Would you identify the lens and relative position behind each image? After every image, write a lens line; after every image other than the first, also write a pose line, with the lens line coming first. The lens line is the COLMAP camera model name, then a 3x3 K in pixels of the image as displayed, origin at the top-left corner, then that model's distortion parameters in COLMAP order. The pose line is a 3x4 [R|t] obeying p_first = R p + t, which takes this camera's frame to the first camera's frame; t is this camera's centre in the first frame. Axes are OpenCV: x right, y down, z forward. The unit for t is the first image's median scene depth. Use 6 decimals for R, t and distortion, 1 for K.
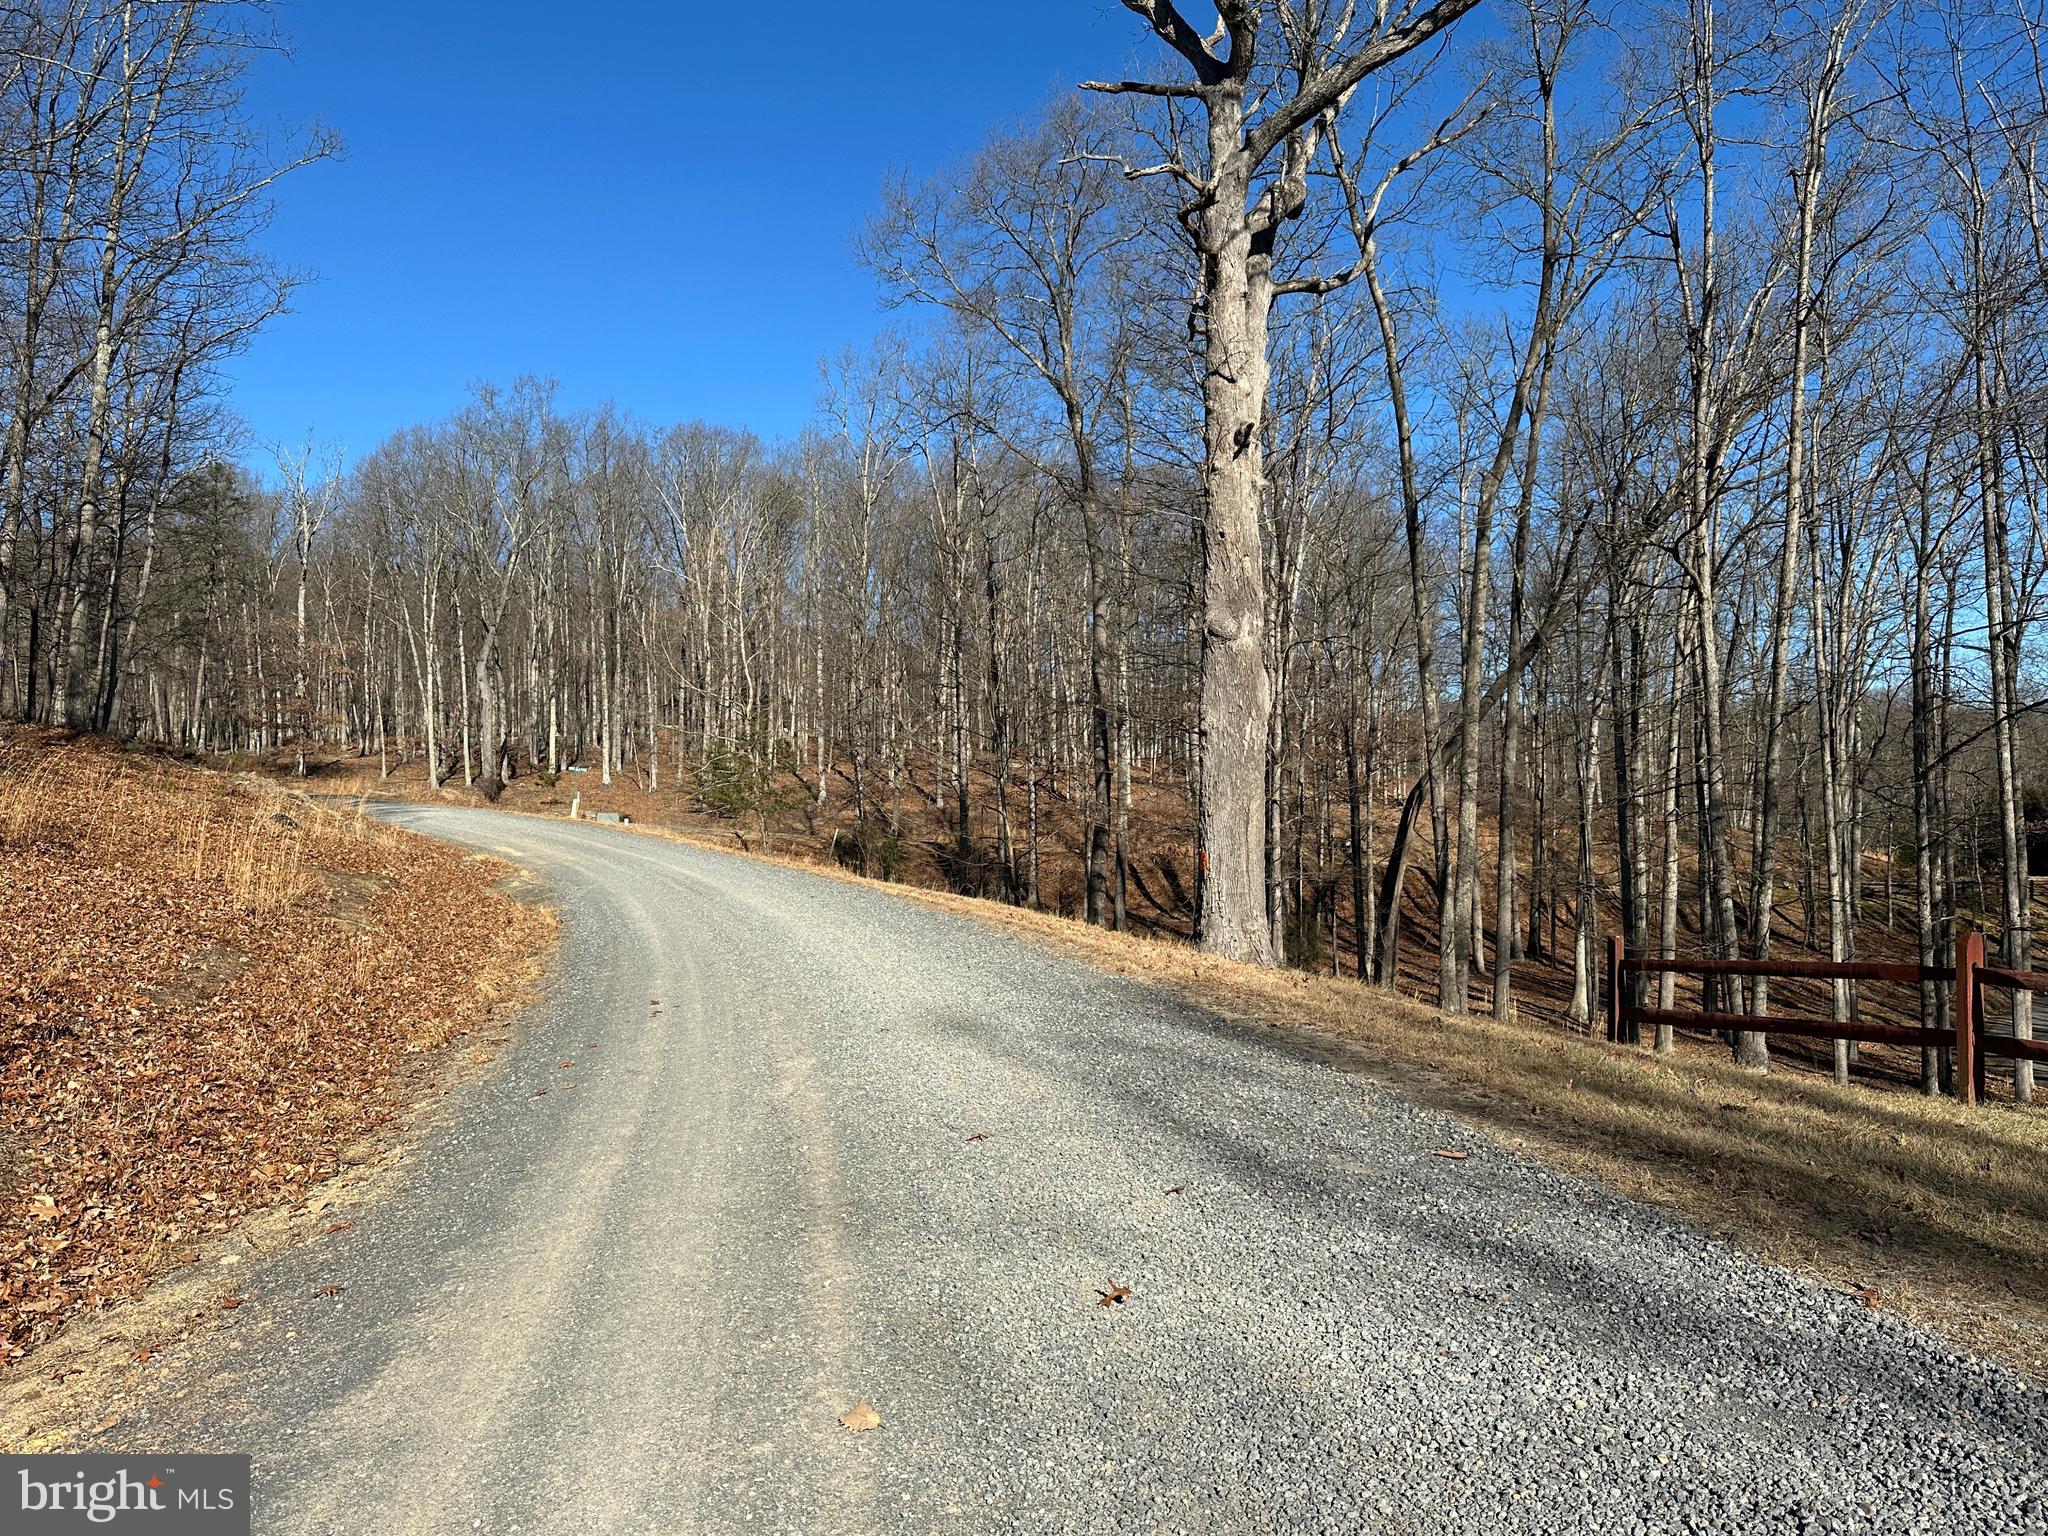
lens RADIAL K [[1487.8, 0, 1024.0], [0, 1487.8, 768.0], [0, 0, 1]] dist [0.008540, -0.005591]
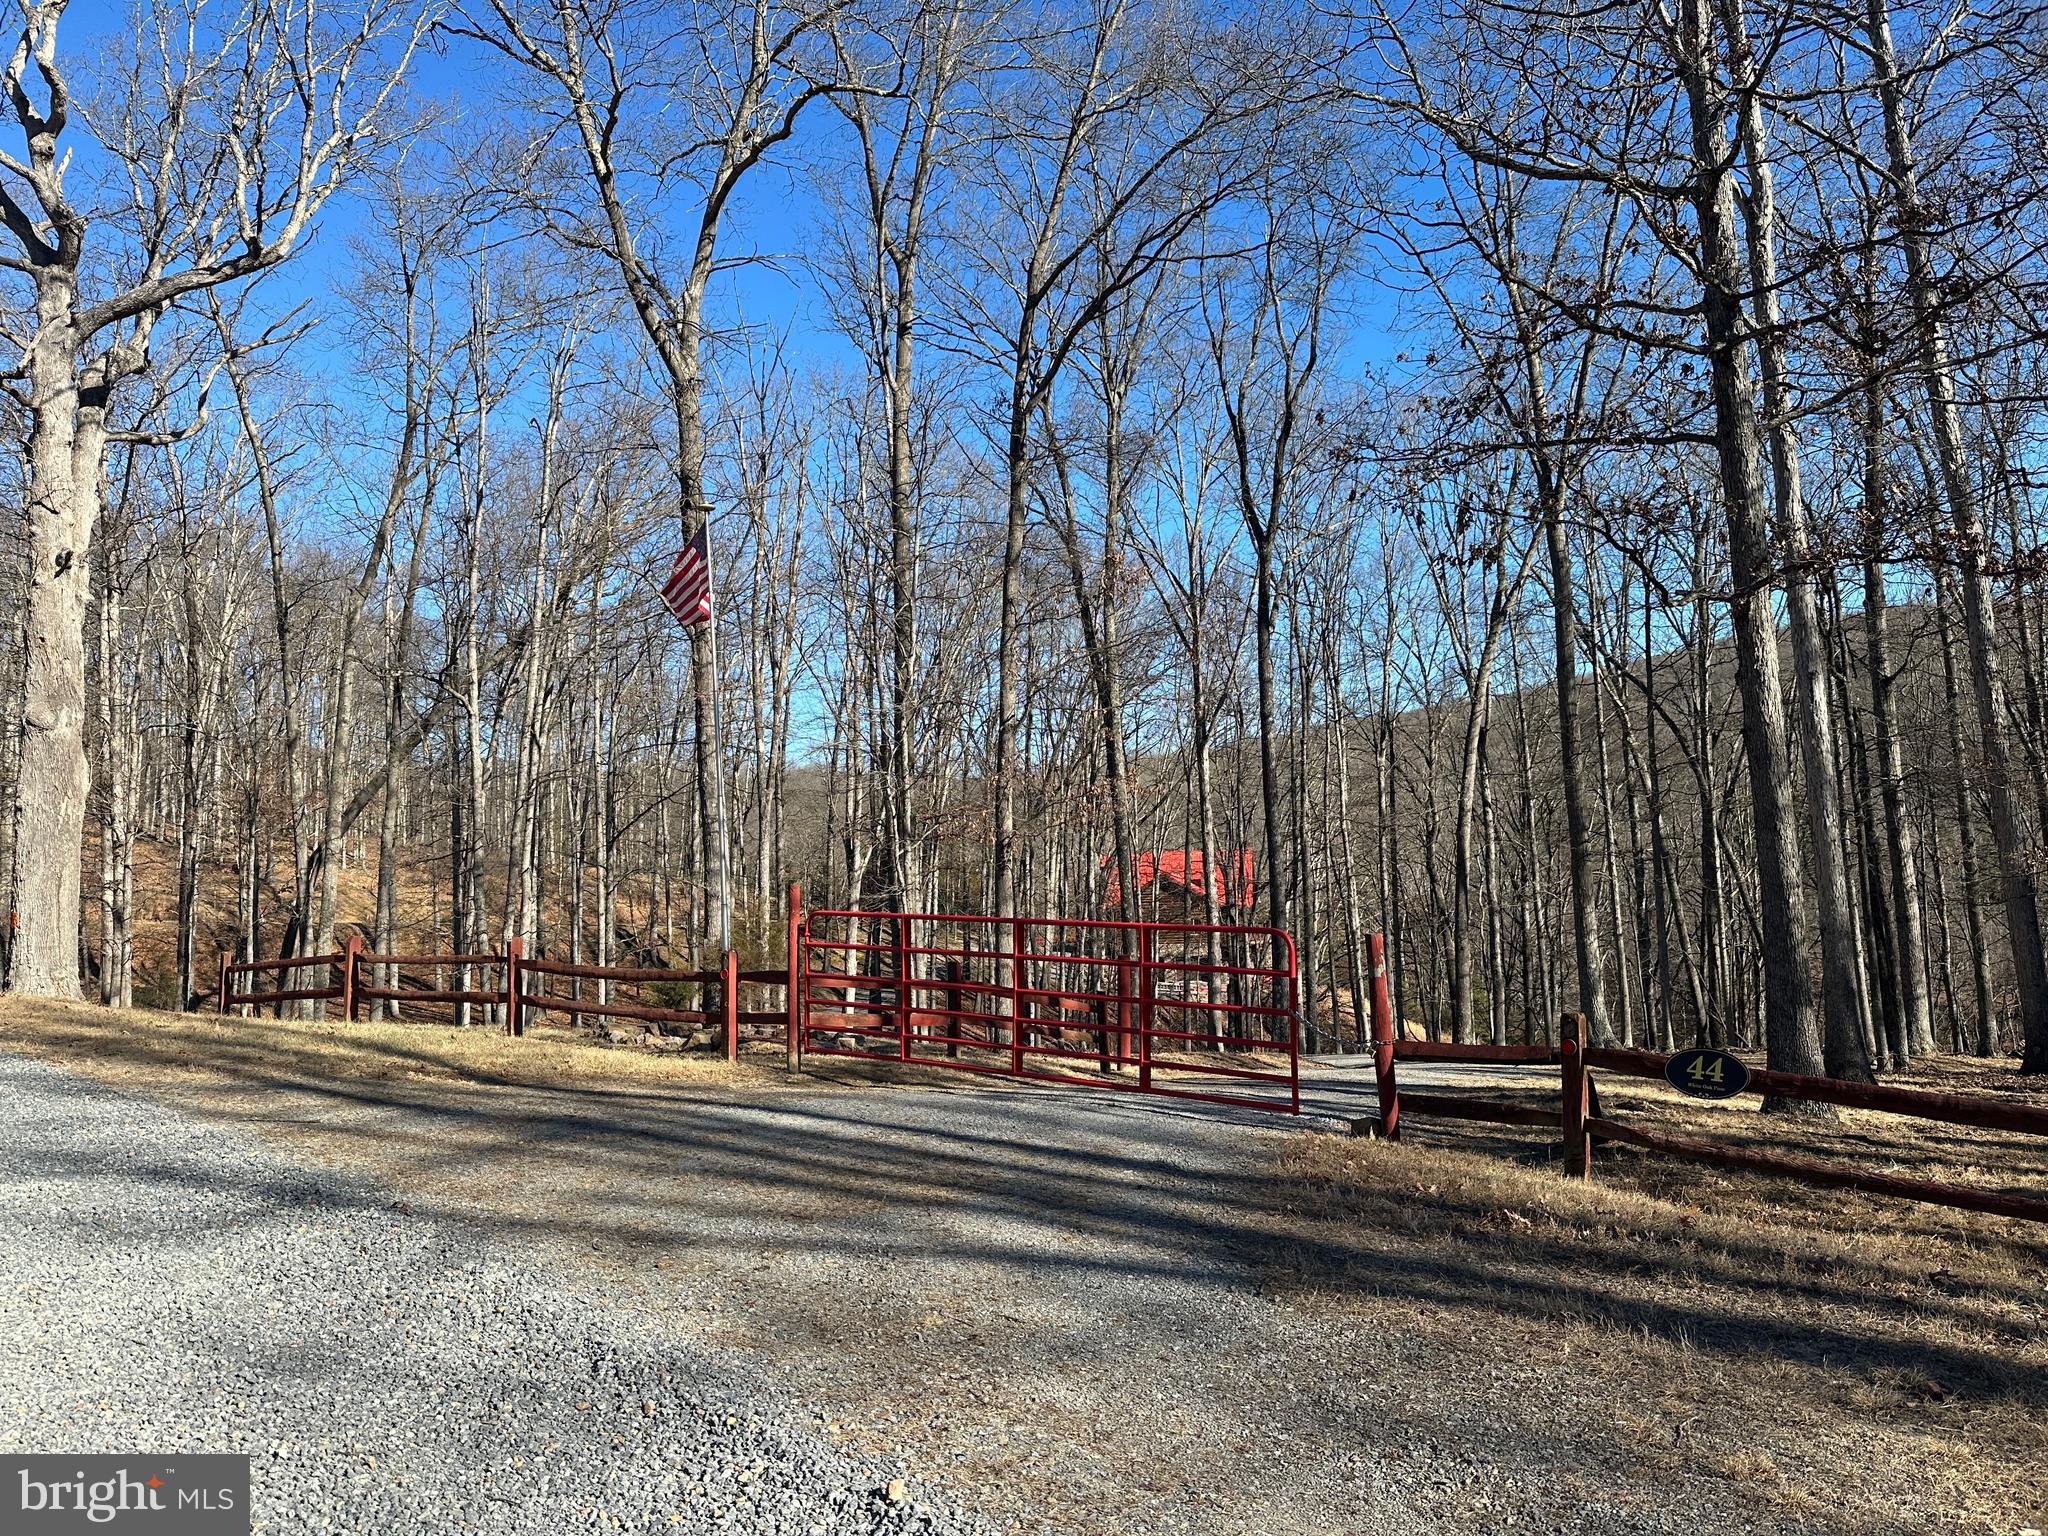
lens RADIAL K [[1459.3, 0, 1015.9], [0, 1459.3, 777.6], [0, 0, 1]] dist [-0.003580, -0.007370]
pose [[0.800213, 0.030981, 0.598916, 0.024089], [-0.008644, 0.999157, -0.040136, -0.003500], [-0.599654, 0.026940, 0.799806, -0.139112]]
